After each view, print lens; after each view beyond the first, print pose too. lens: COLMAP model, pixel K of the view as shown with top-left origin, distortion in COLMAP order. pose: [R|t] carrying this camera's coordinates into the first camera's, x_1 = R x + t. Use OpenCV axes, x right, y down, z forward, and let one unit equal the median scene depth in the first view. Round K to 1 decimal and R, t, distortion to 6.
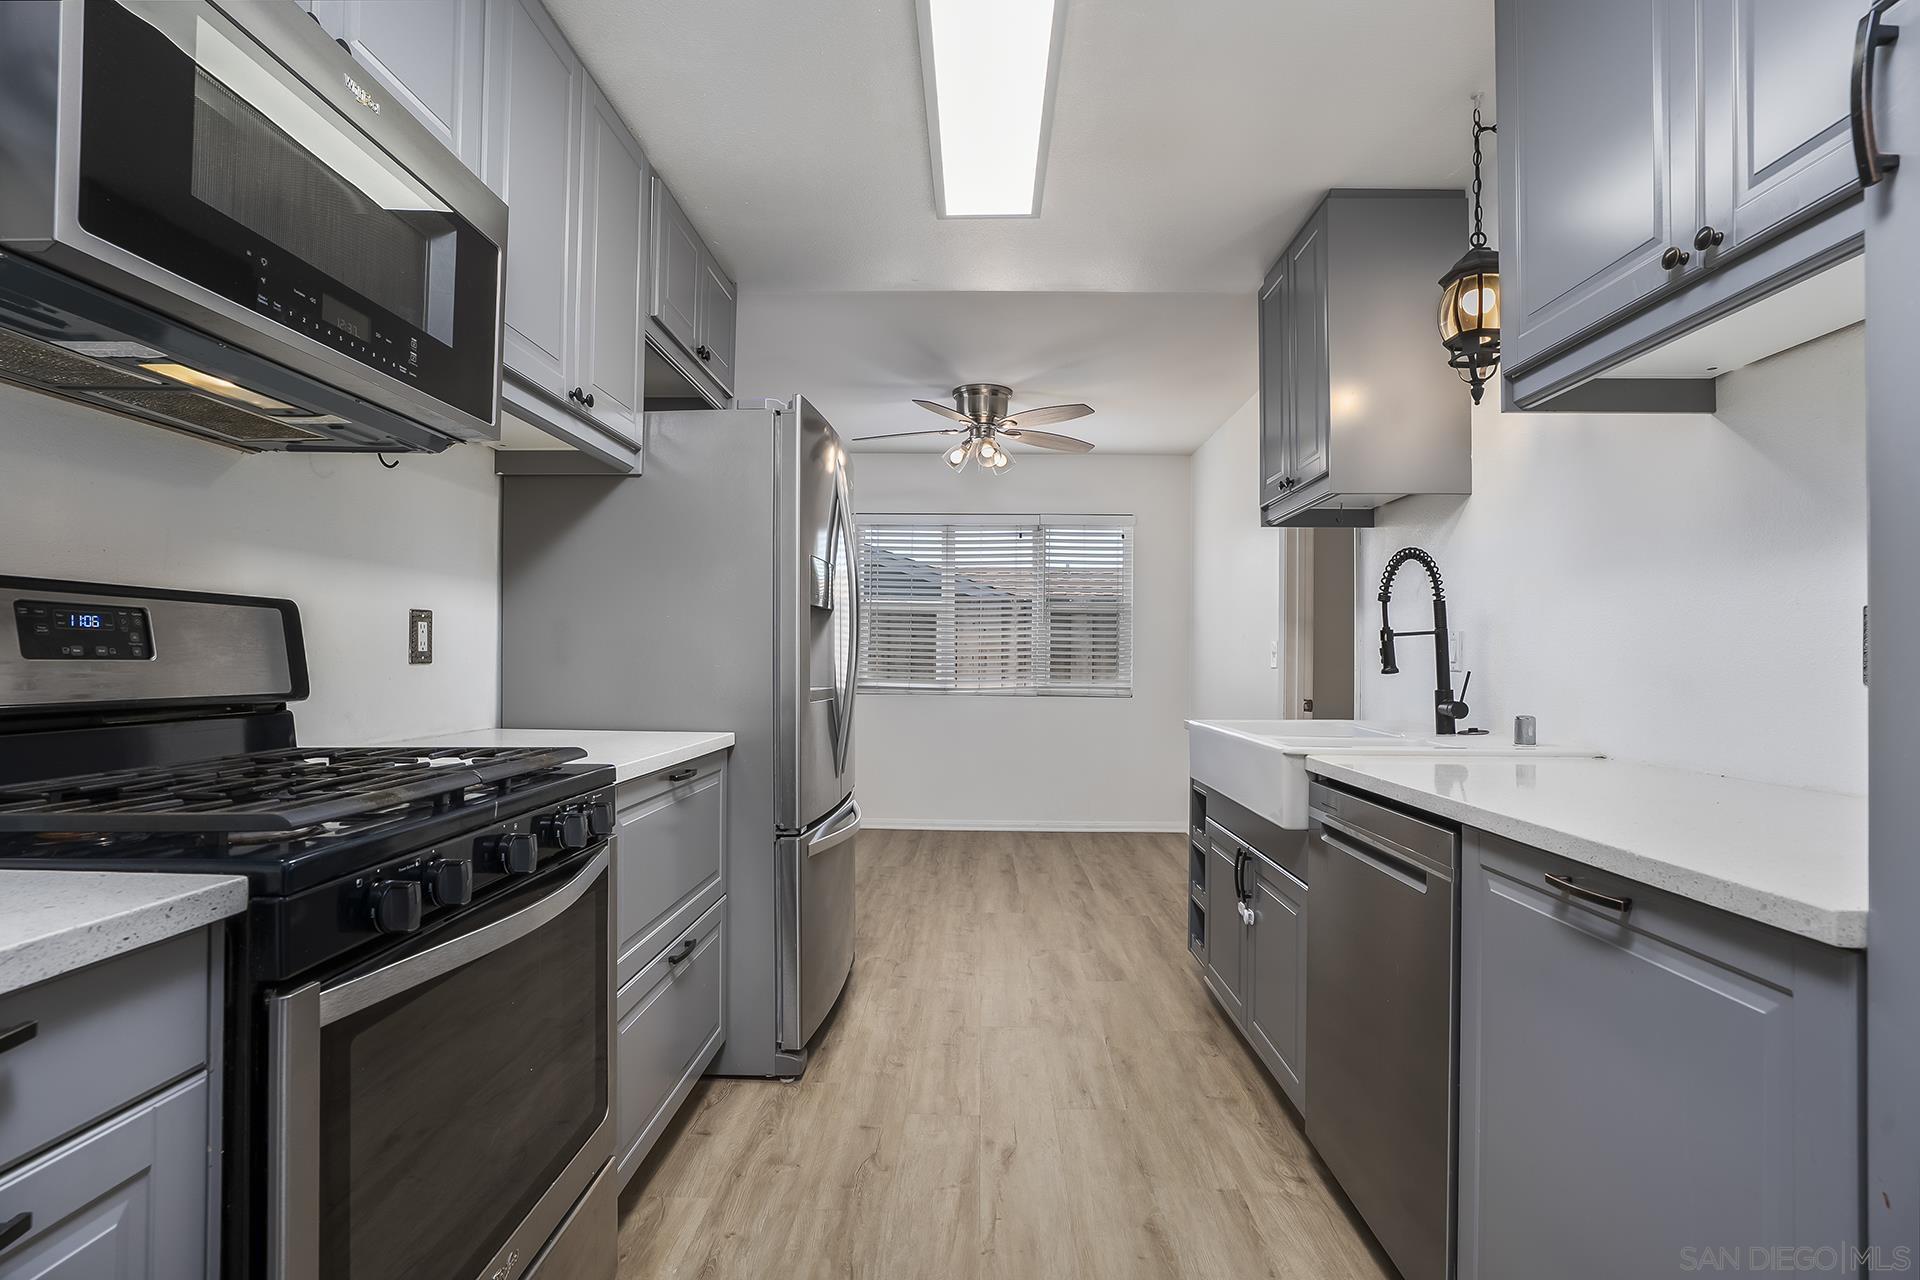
lens RADIAL K [[904.1, 0, 958.8], [0, 904.1, 648.2], [0, 0, 1]] dist [-0.000492, -0.000064]
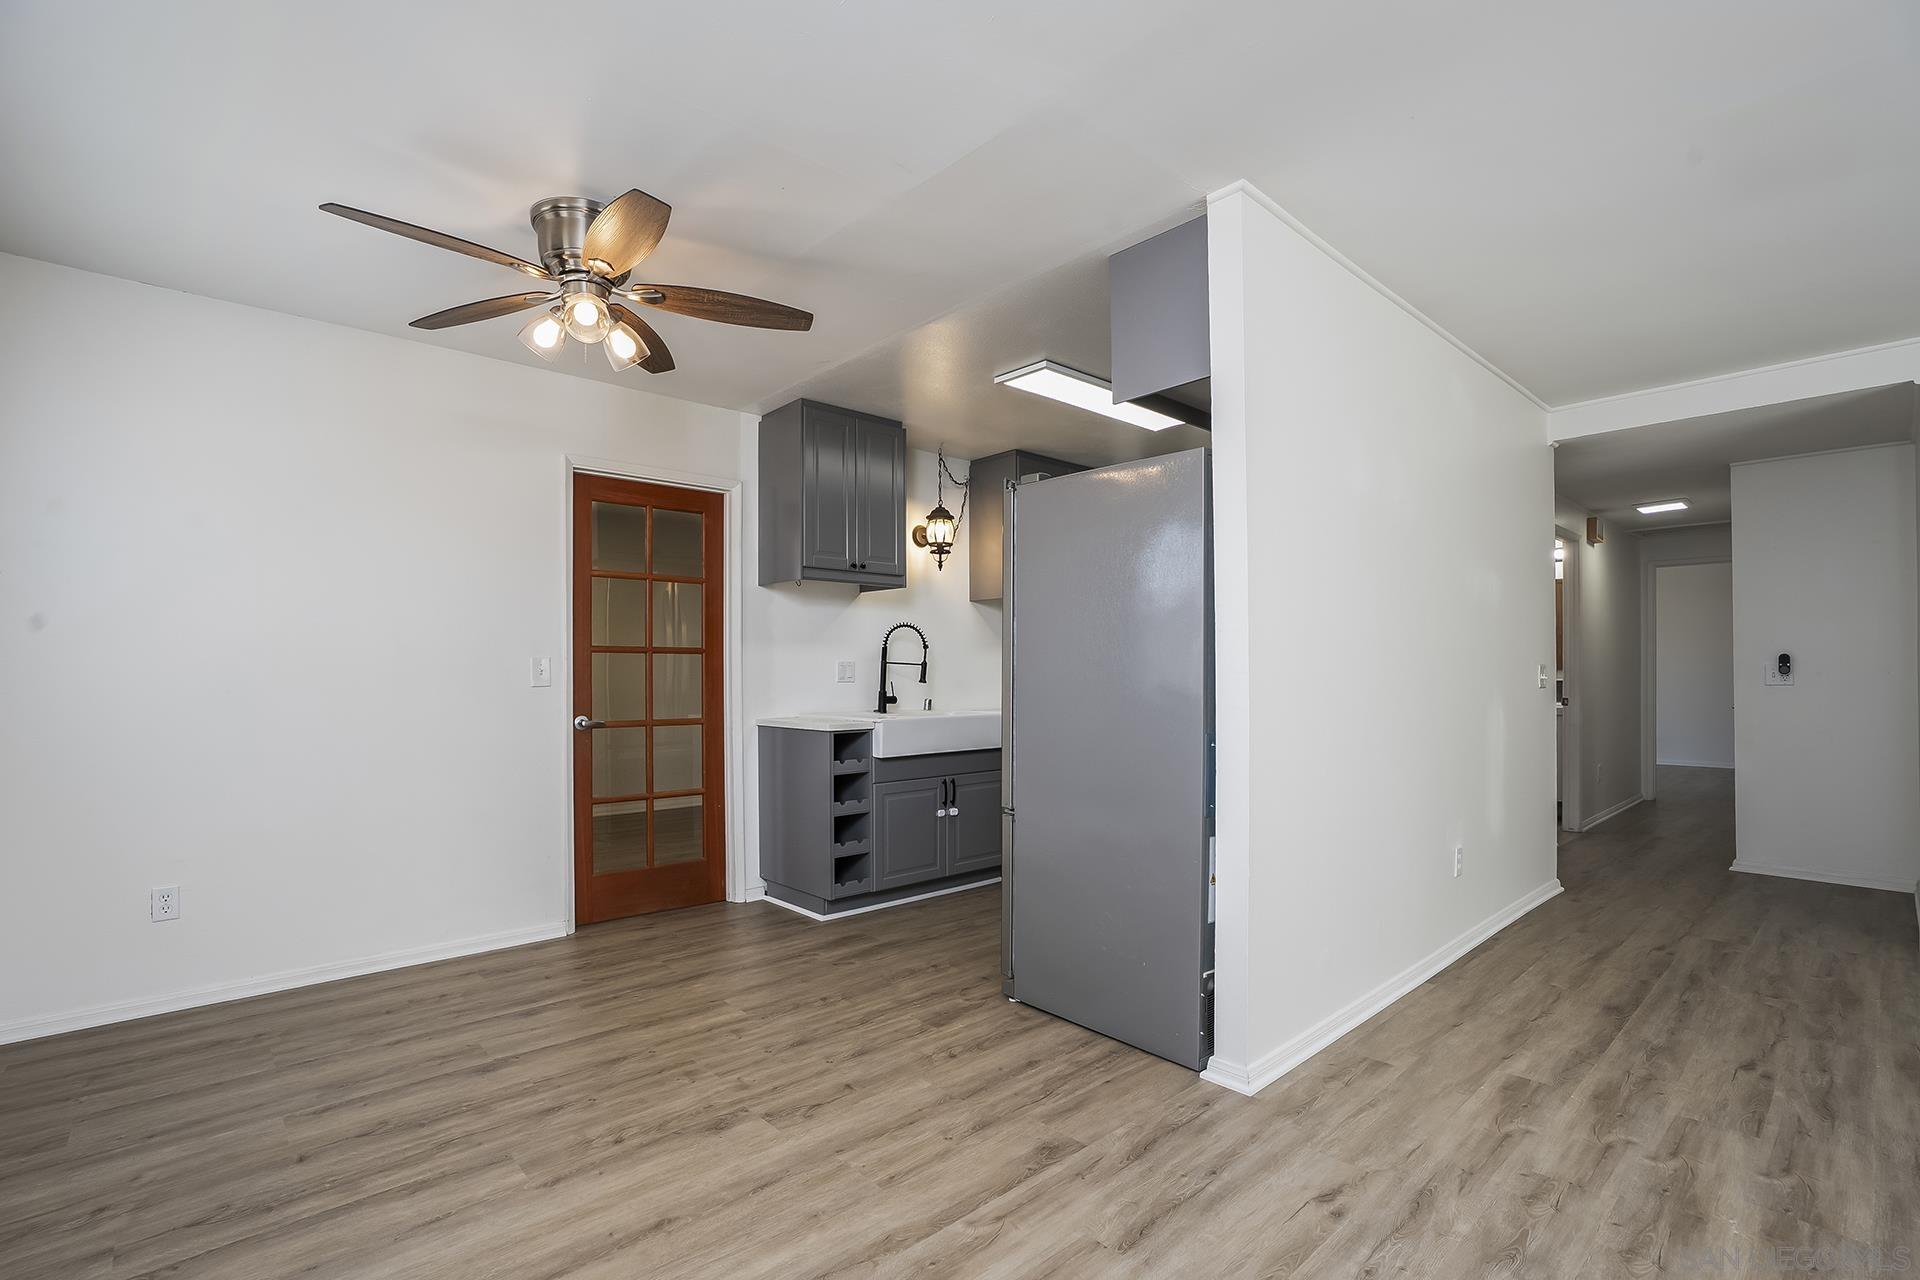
lens RADIAL K [[876.8, 0, 960.2], [0, 876.8, 676.7], [0, 0, 1]] dist [-0.044165, 0.018452]
pose [[-0.691696, -0.003926, 0.722178, -1.072315], [-0.009622, 0.999947, -0.003780, 0.019752], [-0.722124, -0.009564, -0.691697, 2.383644]]
